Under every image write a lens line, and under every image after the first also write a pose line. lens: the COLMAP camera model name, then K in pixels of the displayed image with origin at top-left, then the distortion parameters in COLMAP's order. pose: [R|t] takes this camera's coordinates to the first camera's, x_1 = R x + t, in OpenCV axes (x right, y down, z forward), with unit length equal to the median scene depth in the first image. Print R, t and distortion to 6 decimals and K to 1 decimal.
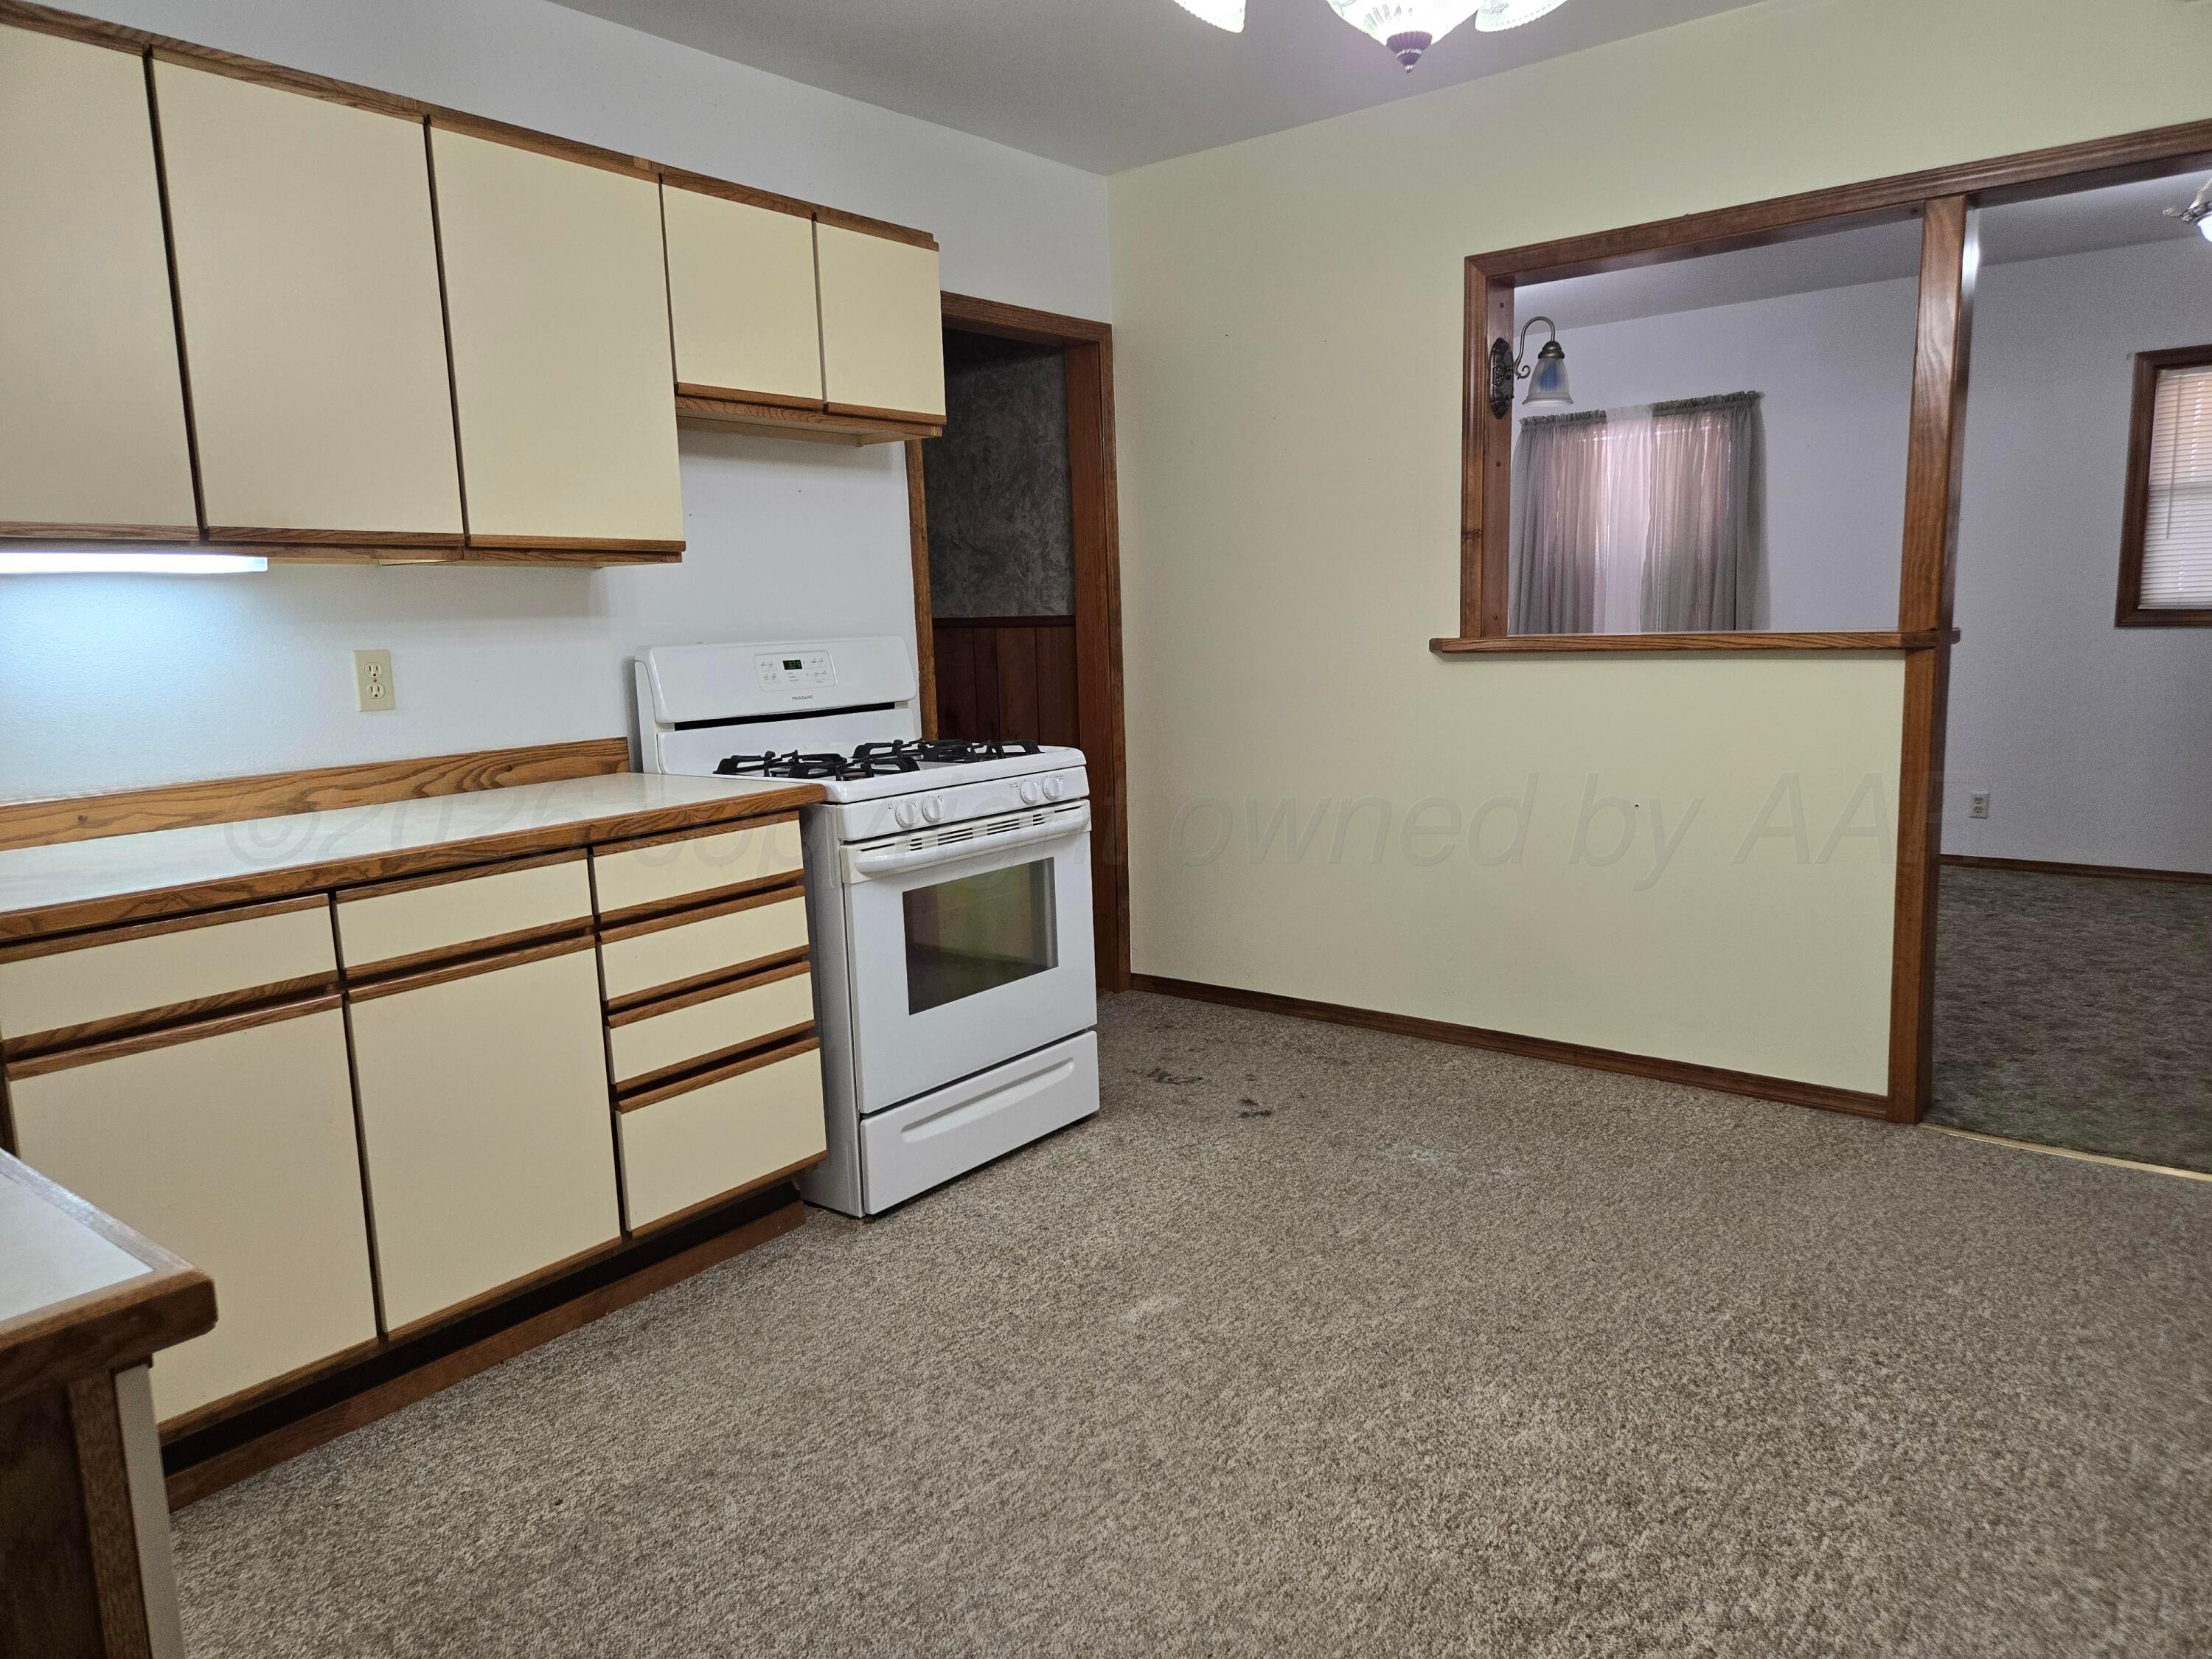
lens RADIAL K [[1484.0, 0, 1131.5], [0, 1484.0, 838.3], [0, 0, 1]] dist [0.071340, -0.060667]
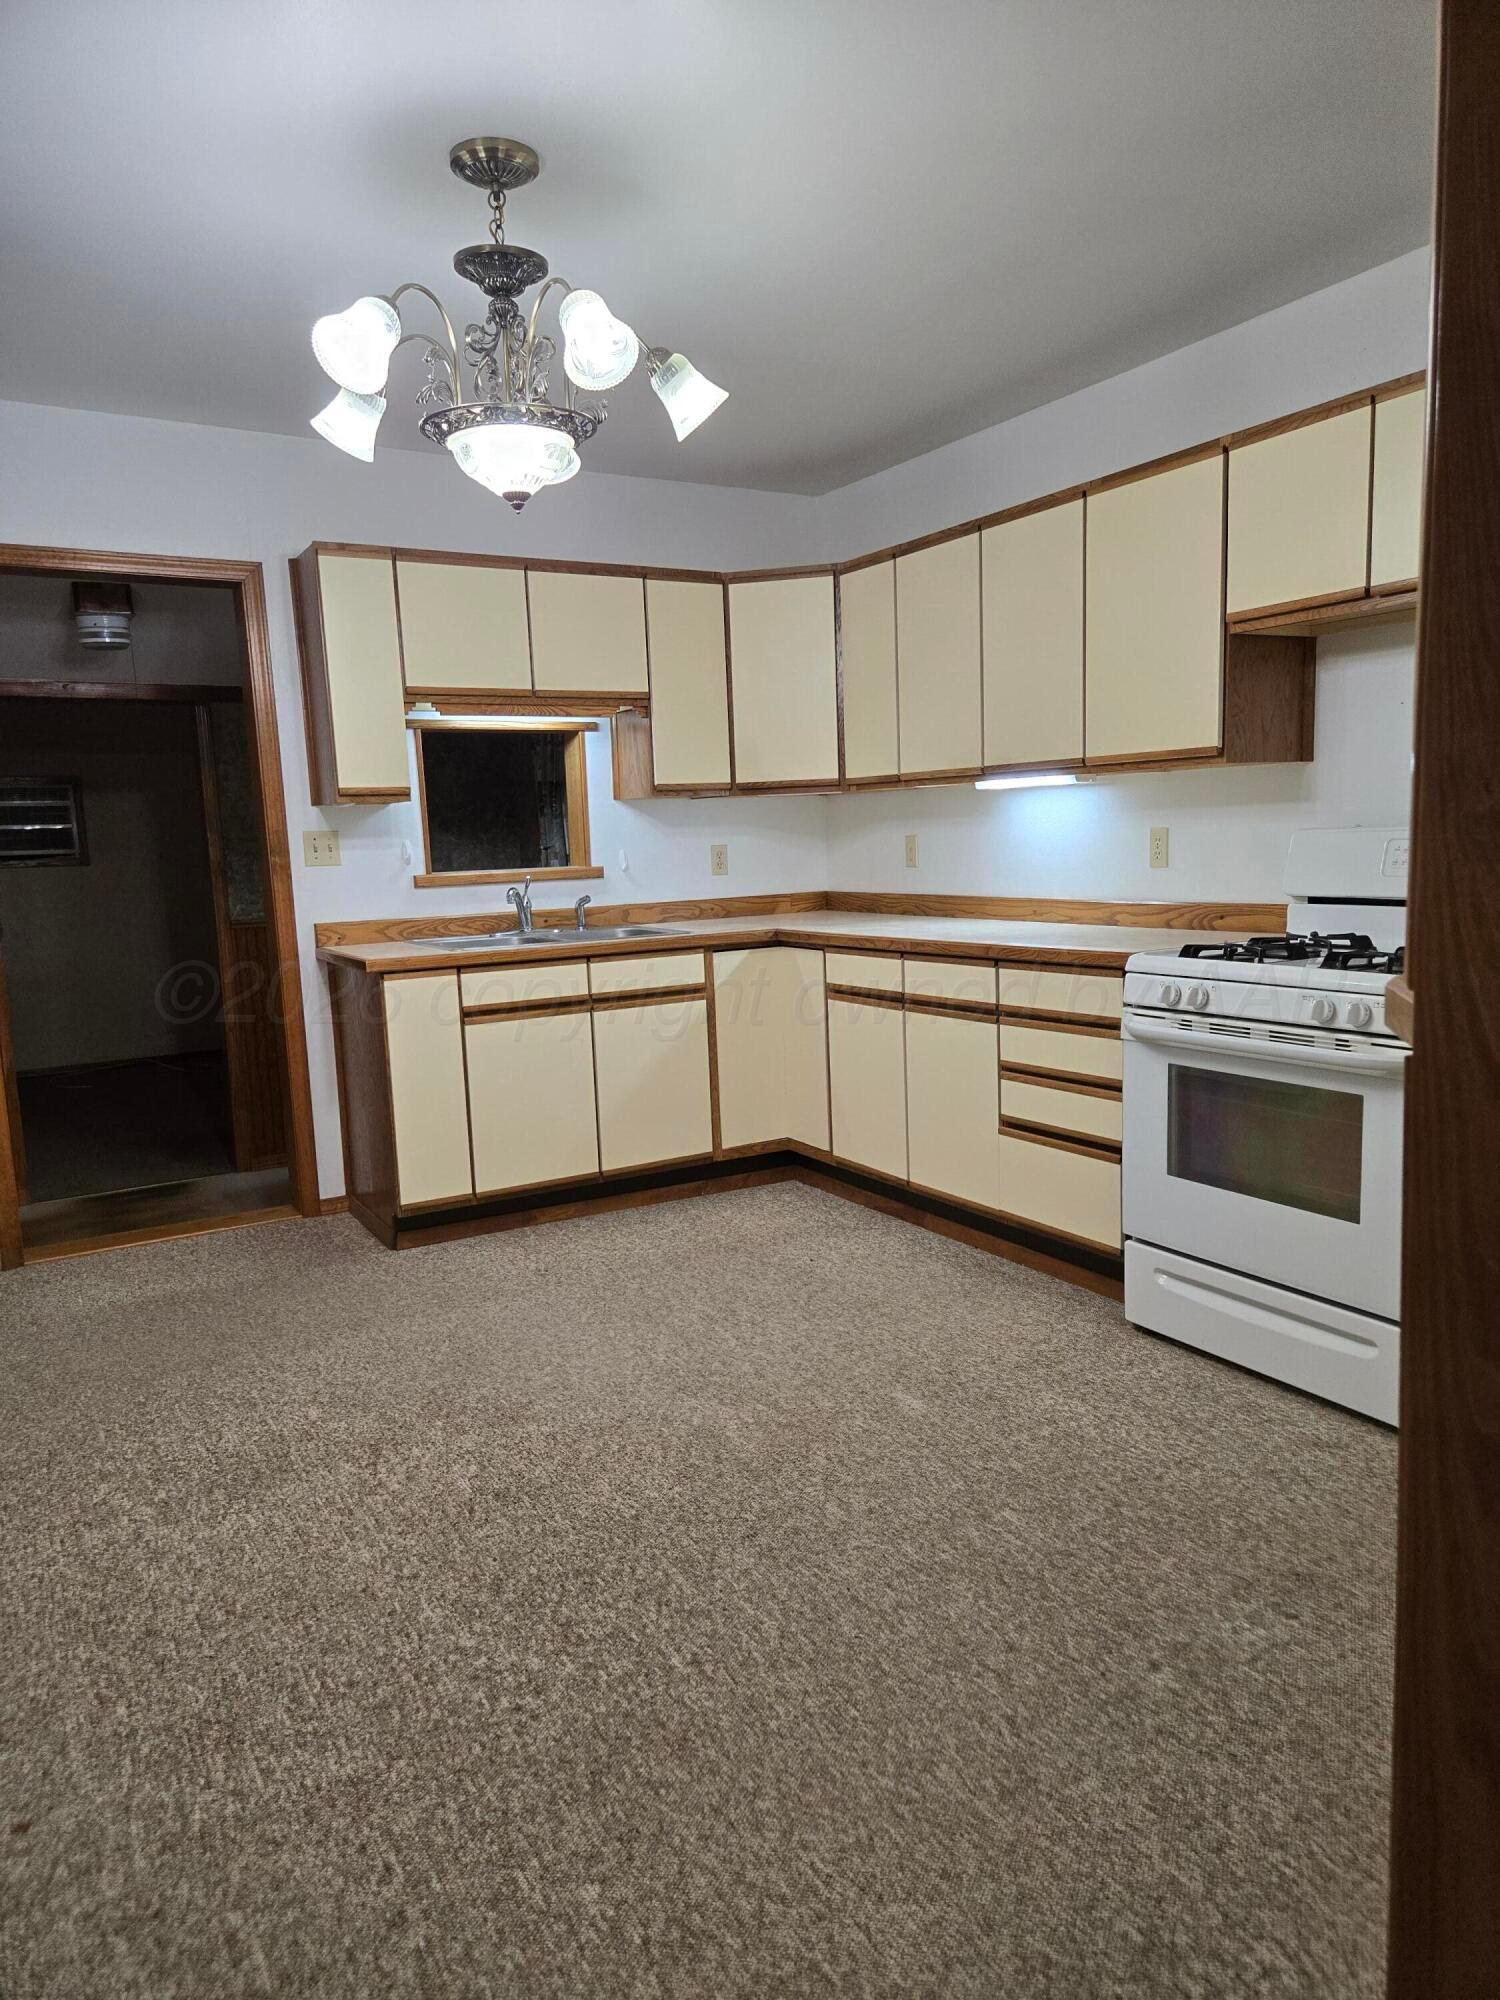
lens RADIAL K [[1341.8, 0, 746.8], [0, 1341.8, 1013.8], [0, 0, 1]] dist [0.071340, -0.060667]
pose [[-0.380619, 0.170173, -0.908939, 0.978995], [-0.093542, 0.970795, 0.220924, -0.215510], [0.919989, 0.169112, -0.353585, 1.185053]]
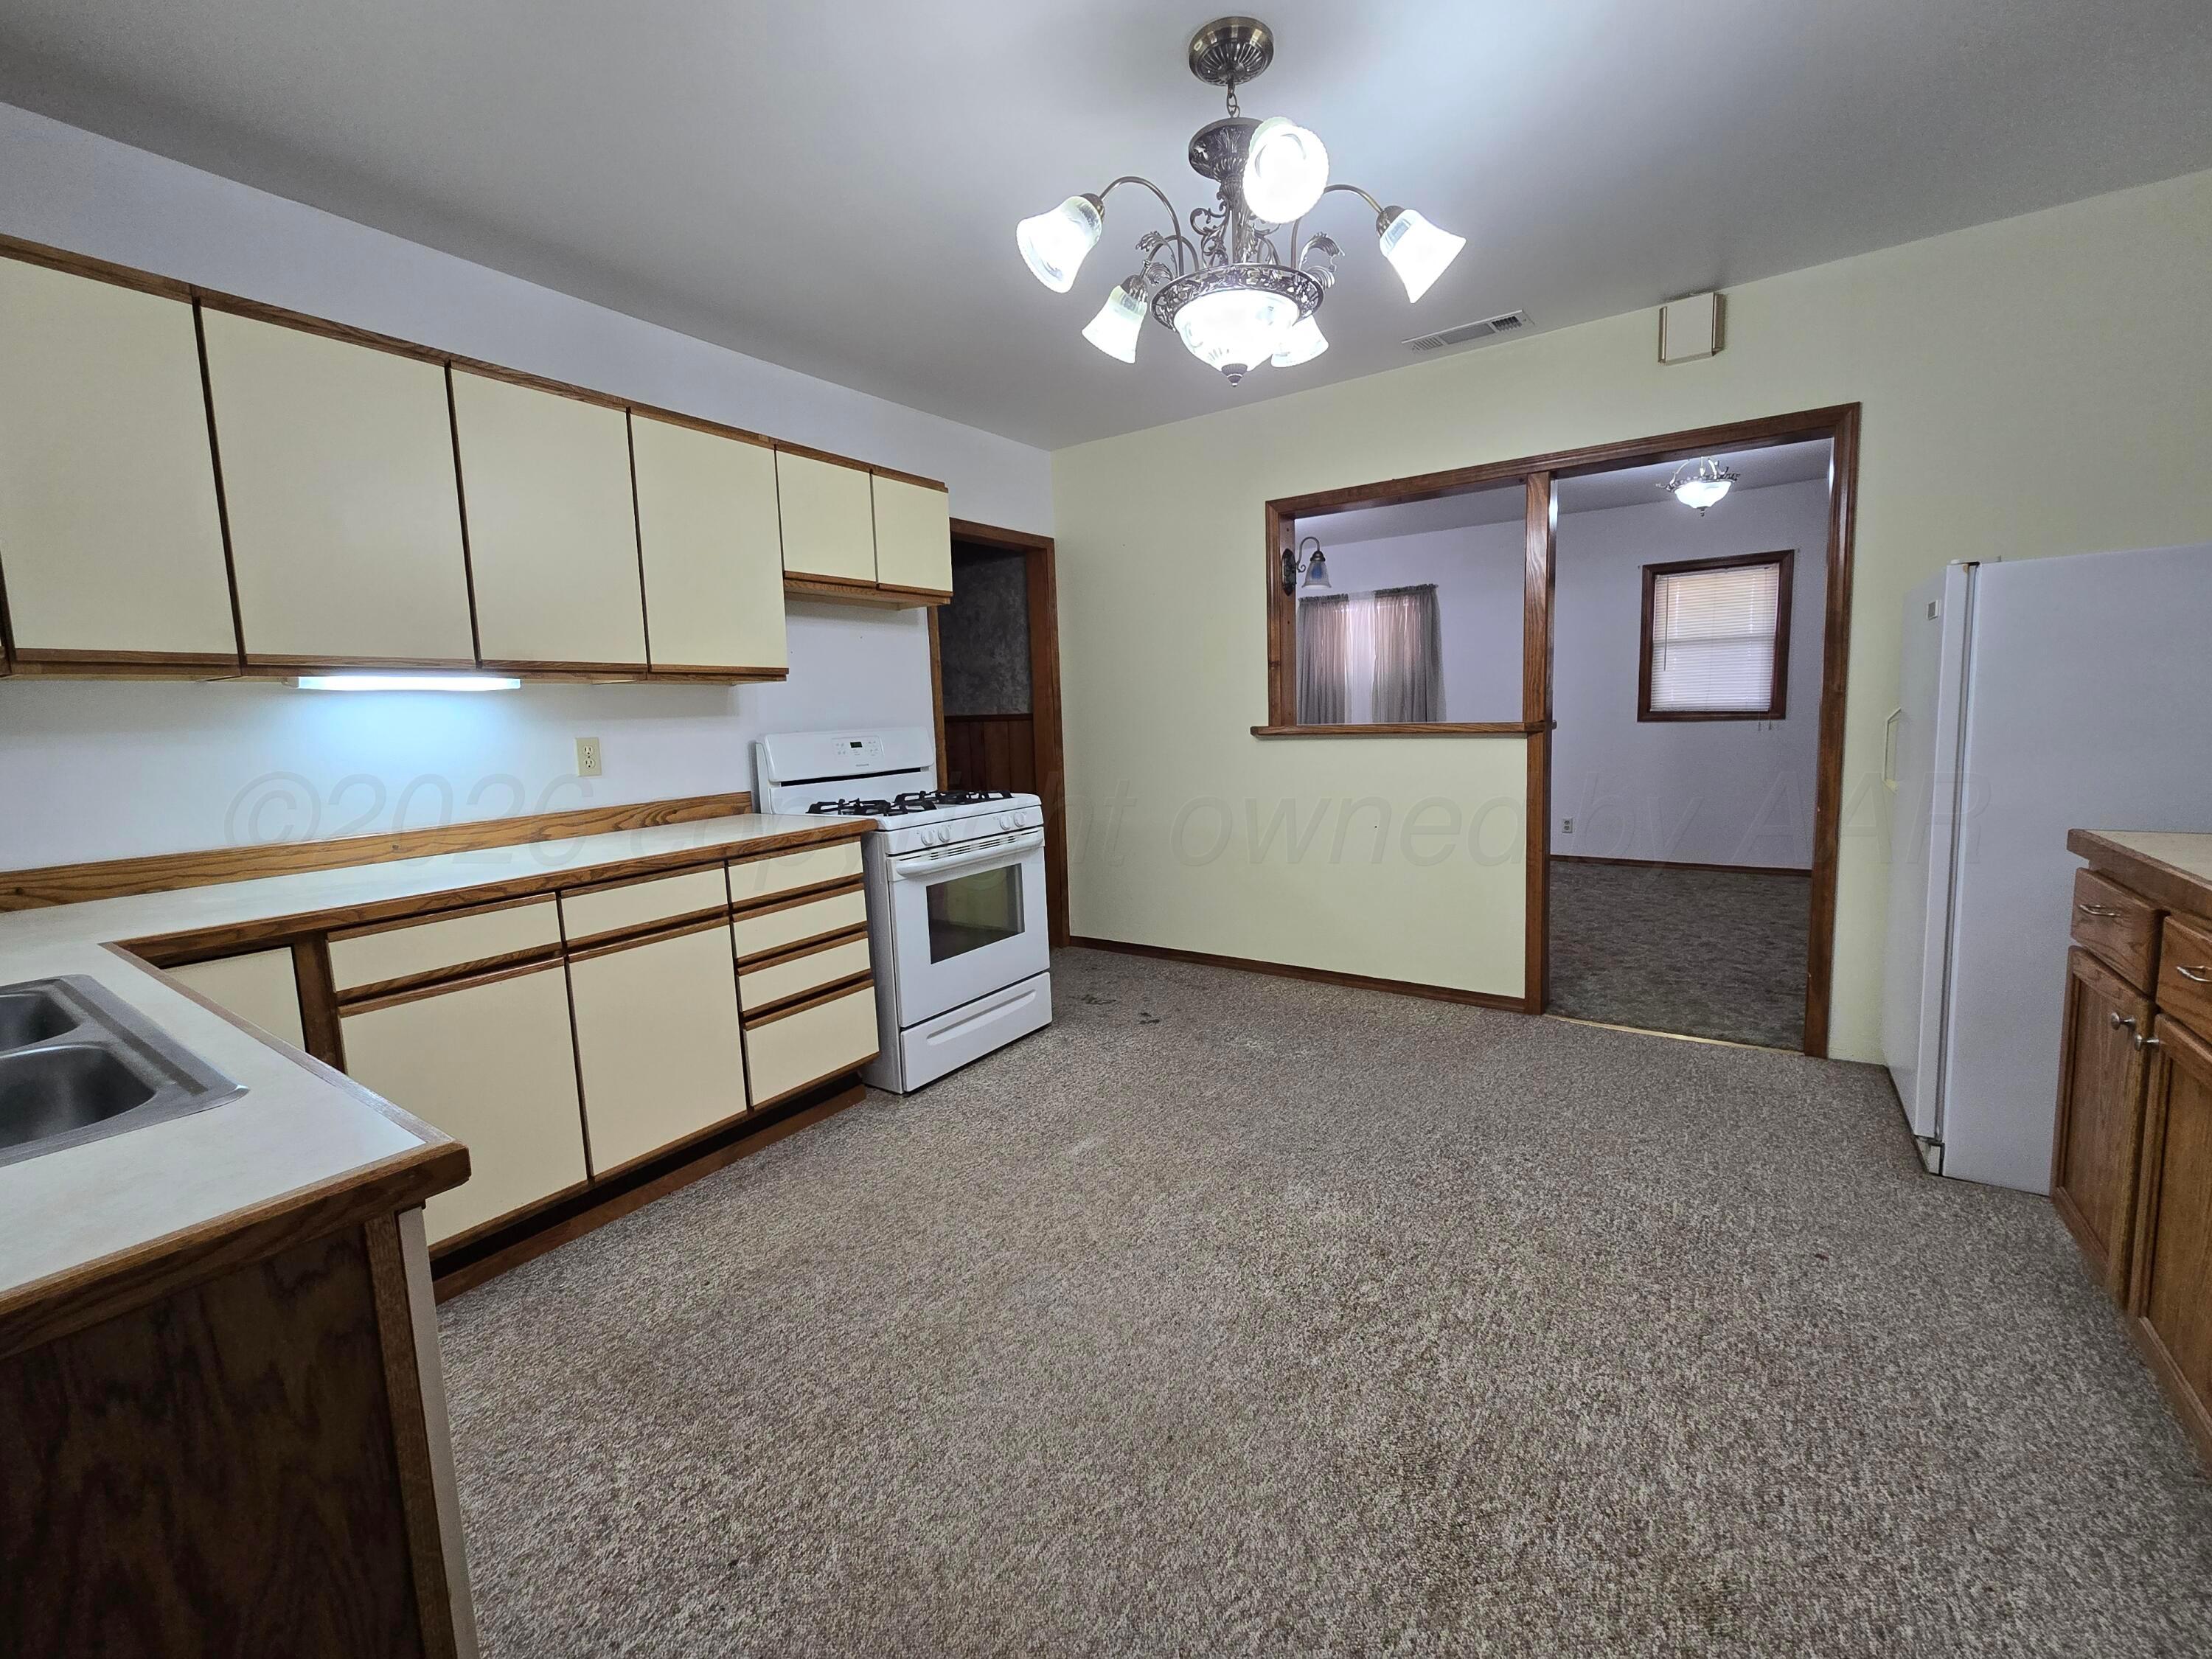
lens RADIAL K [[915.6, 0, 1132.4], [0, 915.6, 813.6], [0, 0, 1]] dist [-0.004705, -0.000509]
pose [[0.997471, -0.011455, 0.070148, -0.003161], [0.014368, 0.999049, -0.041155, 0.002249], [-0.069610, 0.042059, 0.996687, 0.010973]]
